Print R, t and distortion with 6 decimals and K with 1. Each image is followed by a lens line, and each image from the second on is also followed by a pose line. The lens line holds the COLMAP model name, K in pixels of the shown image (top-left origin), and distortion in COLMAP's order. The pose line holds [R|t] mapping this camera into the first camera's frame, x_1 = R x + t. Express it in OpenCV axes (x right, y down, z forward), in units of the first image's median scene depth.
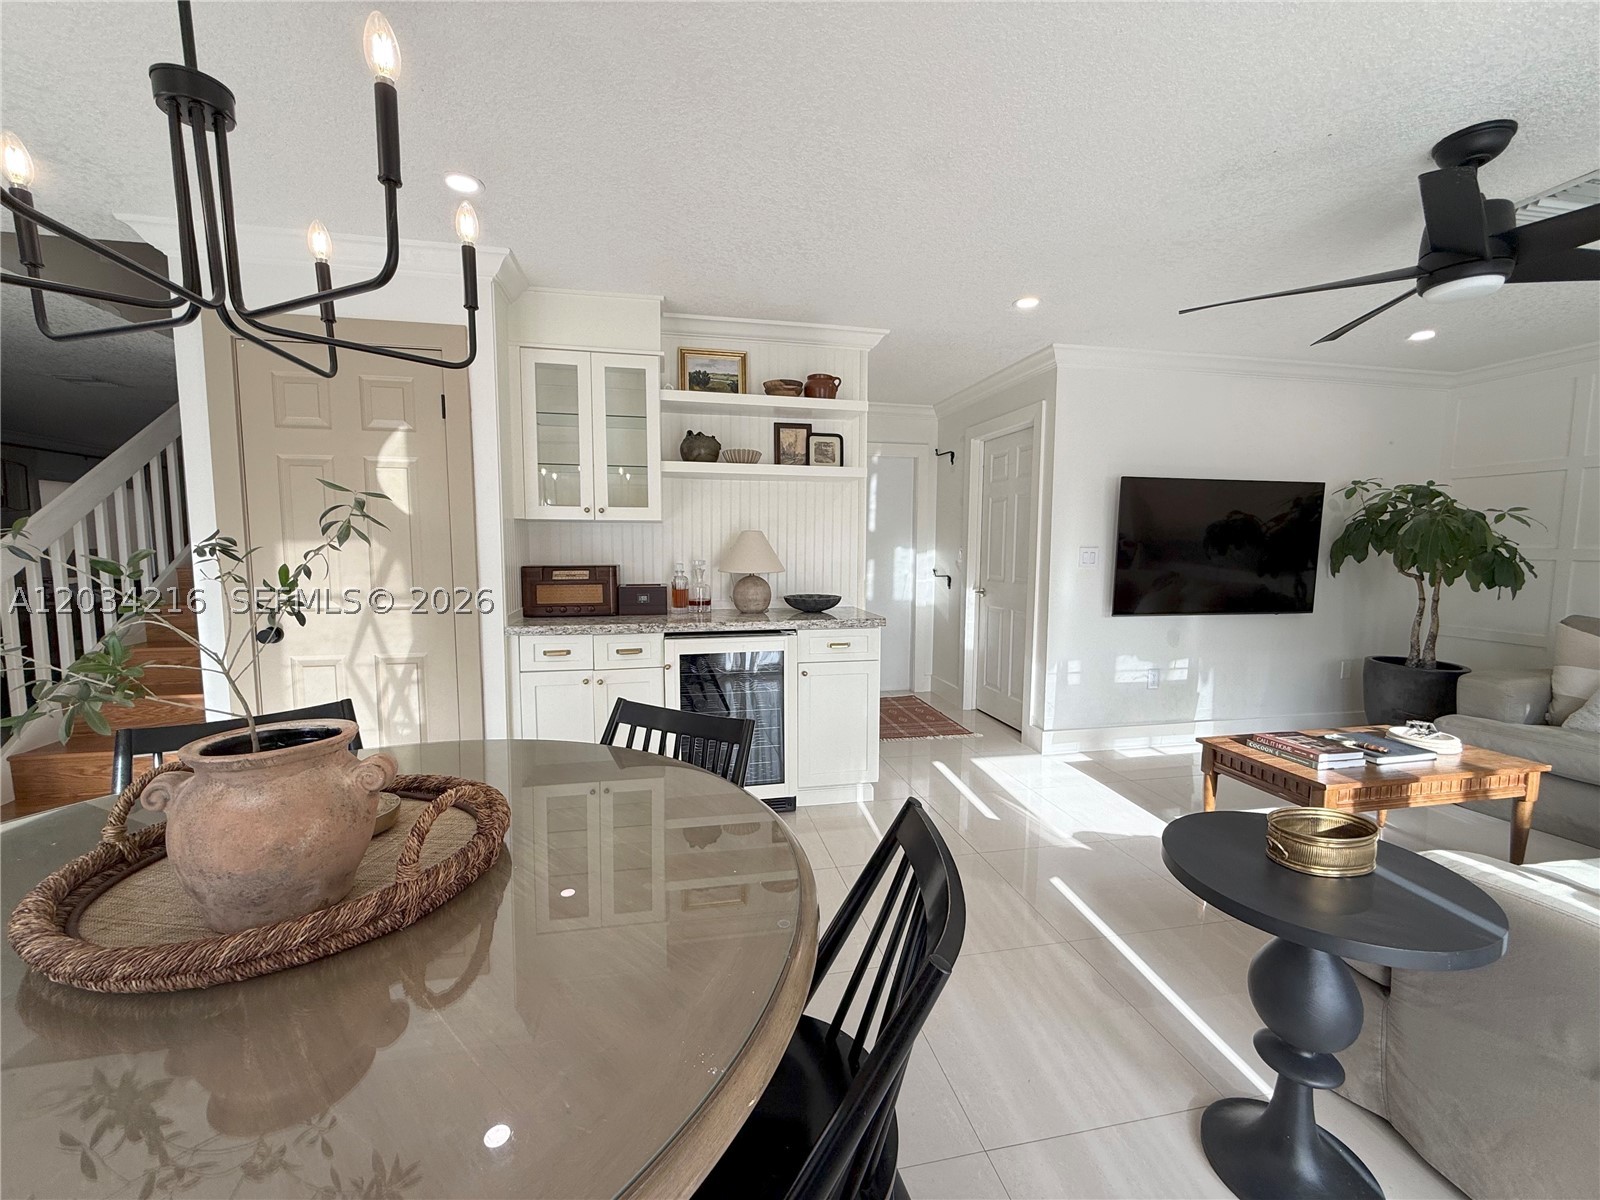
lens RADIAL K [[638.9, 0, 800.0], [0, 638.9, 600.0], [0, 0, 1]] dist [-0.001995, -0.000212]
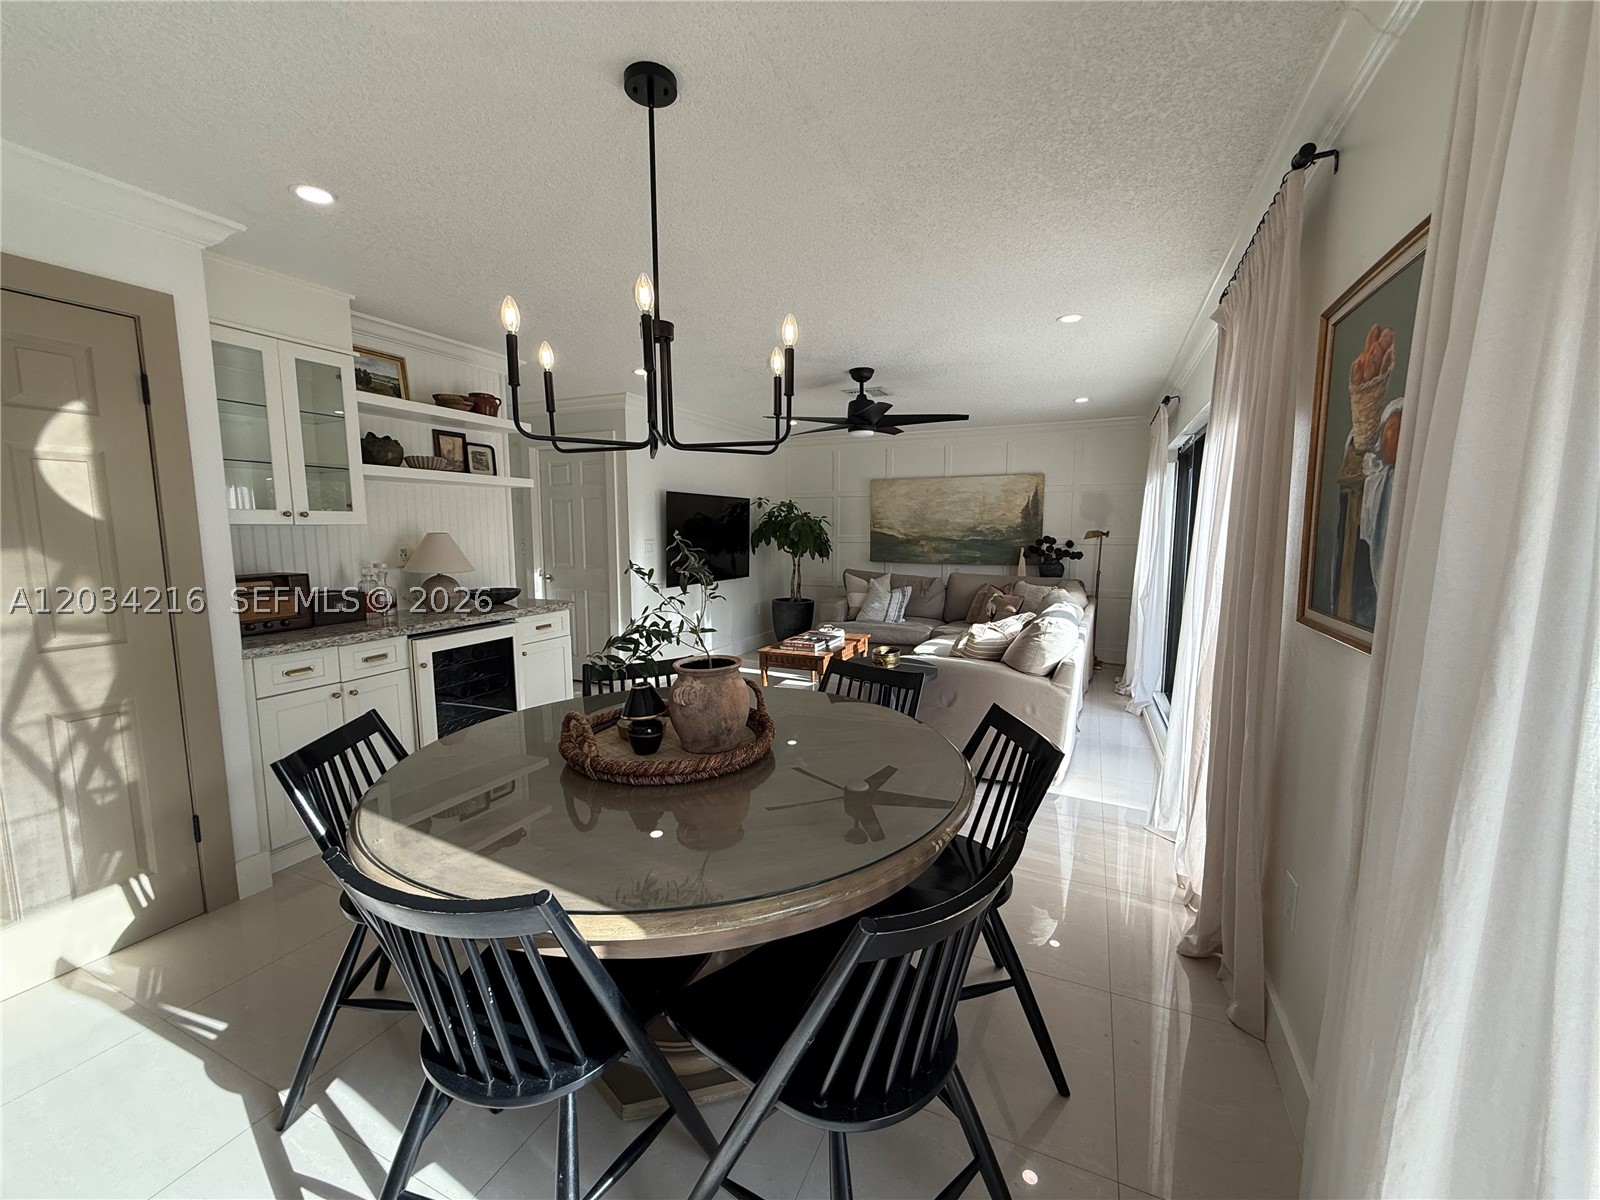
lens RADIAL K [[638.9, 0, 800.0], [0, 638.9, 600.0], [0, 0, 1]] dist [-0.001995, -0.000212]
pose [[0.583221, -0.095807, 0.806644, -0.601844], [0.073276, 0.995177, 0.065220, -0.023054], [-0.809002, 0.021071, 0.587429, -0.110055]]
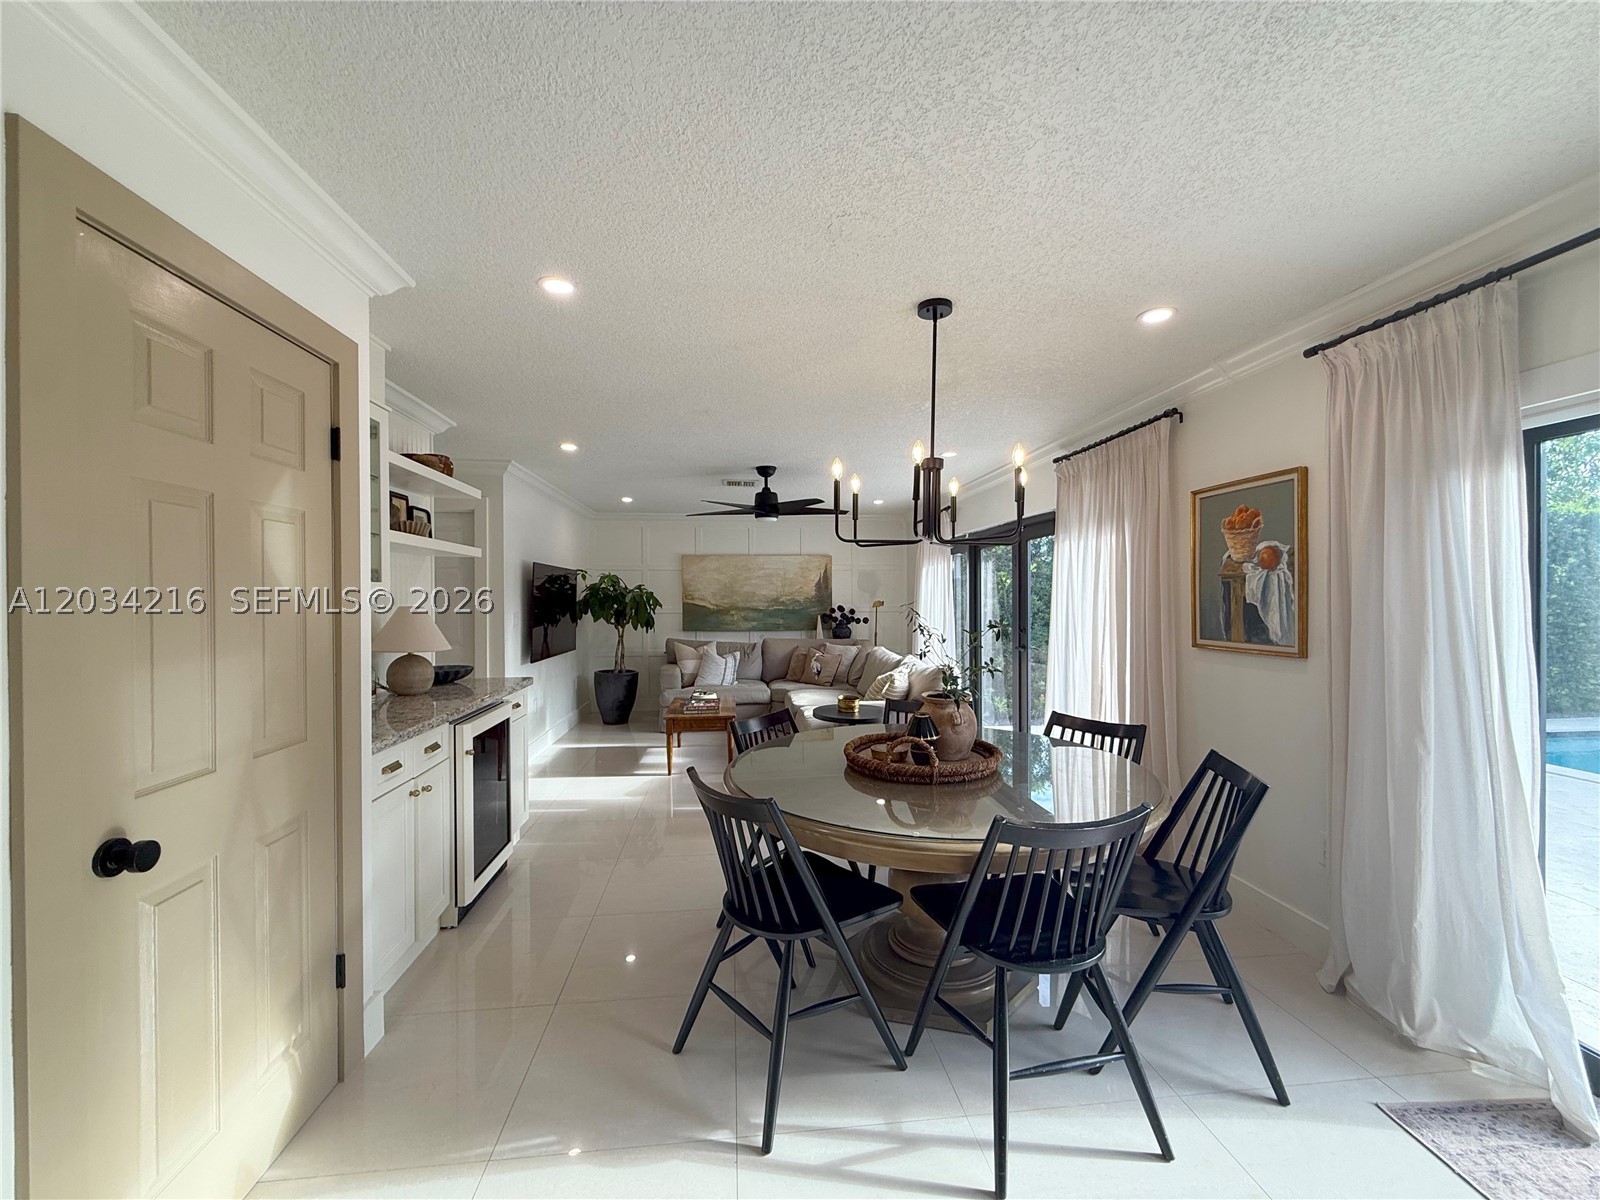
lens RADIAL K [[638.9, 0, 800.0], [0, 638.9, 600.0], [0, 0, 1]] dist [-0.001995, -0.000212]
pose [[0.088541, -0.007035, 0.996048, -0.974248], [0.091163, 0.995835, -0.001071, -0.066658], [-0.991892, 0.090898, 0.088814, 0.358480]]
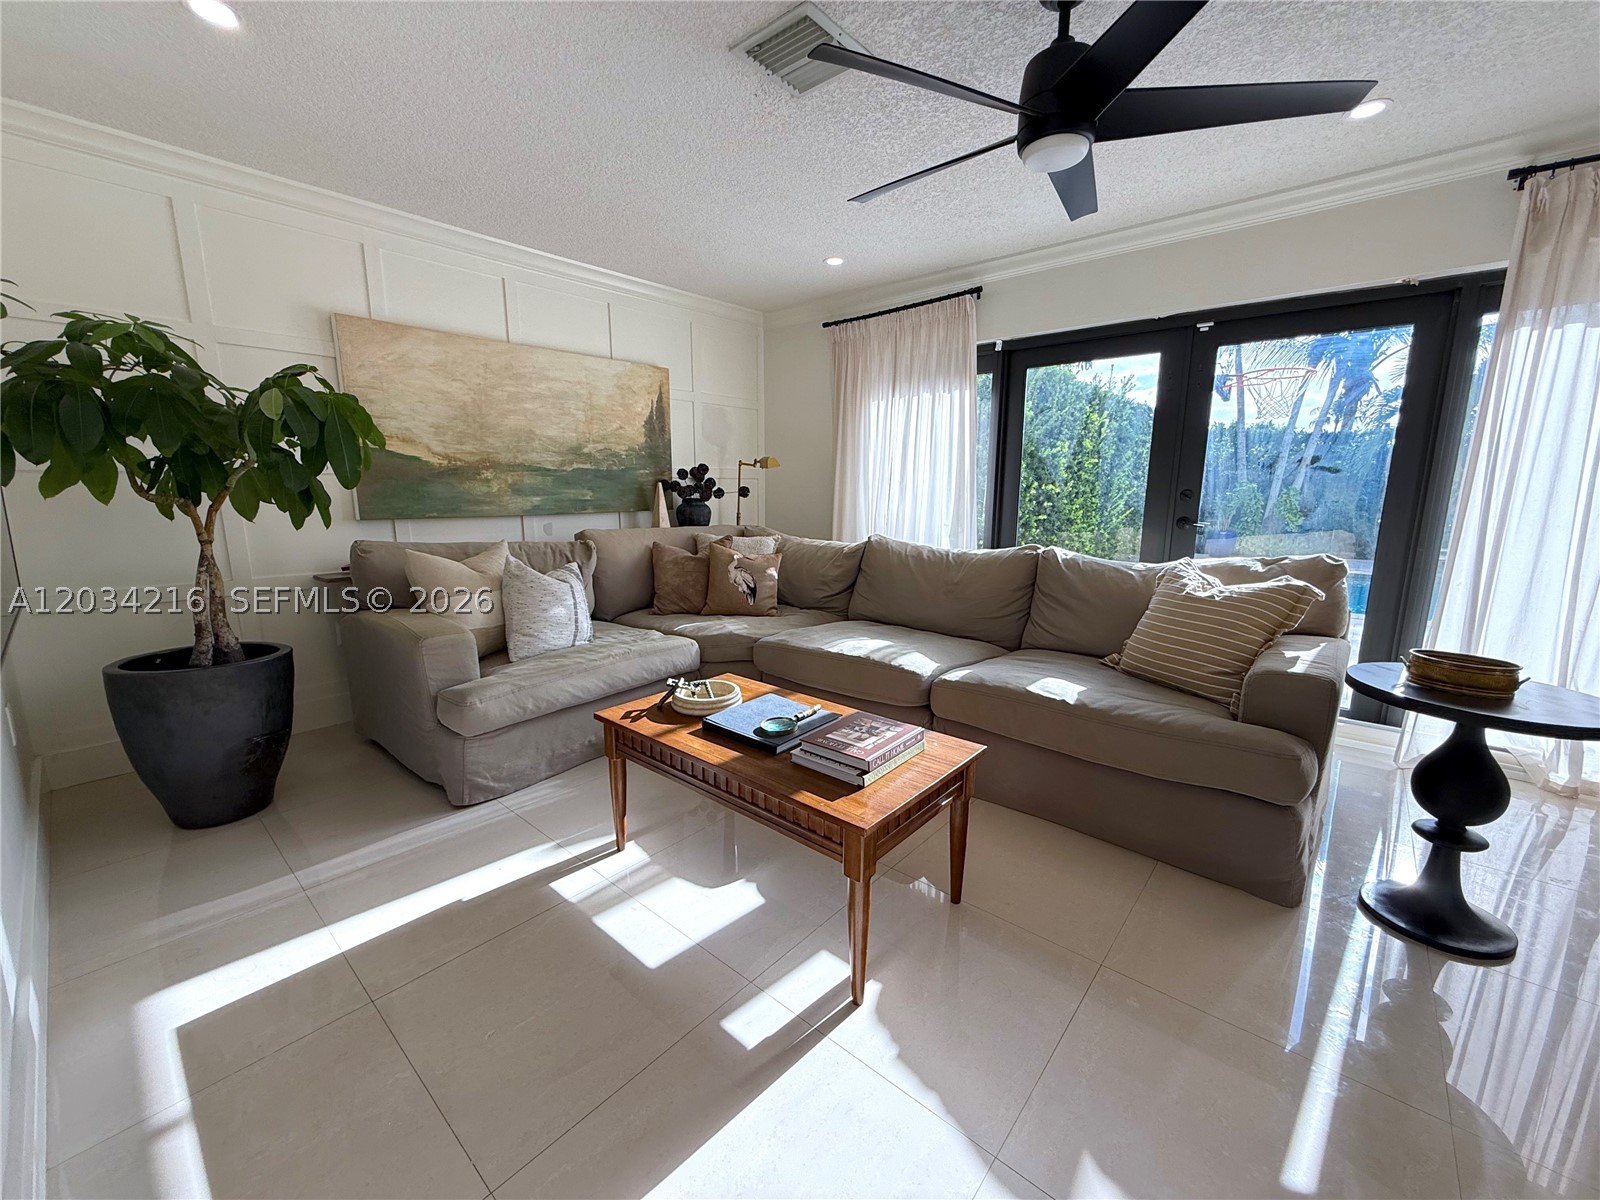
lens RADIAL K [[638.9, 0, 800.0], [0, 638.9, 600.0], [0, 0, 1]] dist [-0.001995, -0.000212]
pose [[-0.608740, -0.142692, 0.780432, 0.254318], [0.066976, 0.970939, 0.229765, -0.051762], [-0.790537, 0.192138, -0.581493, 1.082875]]
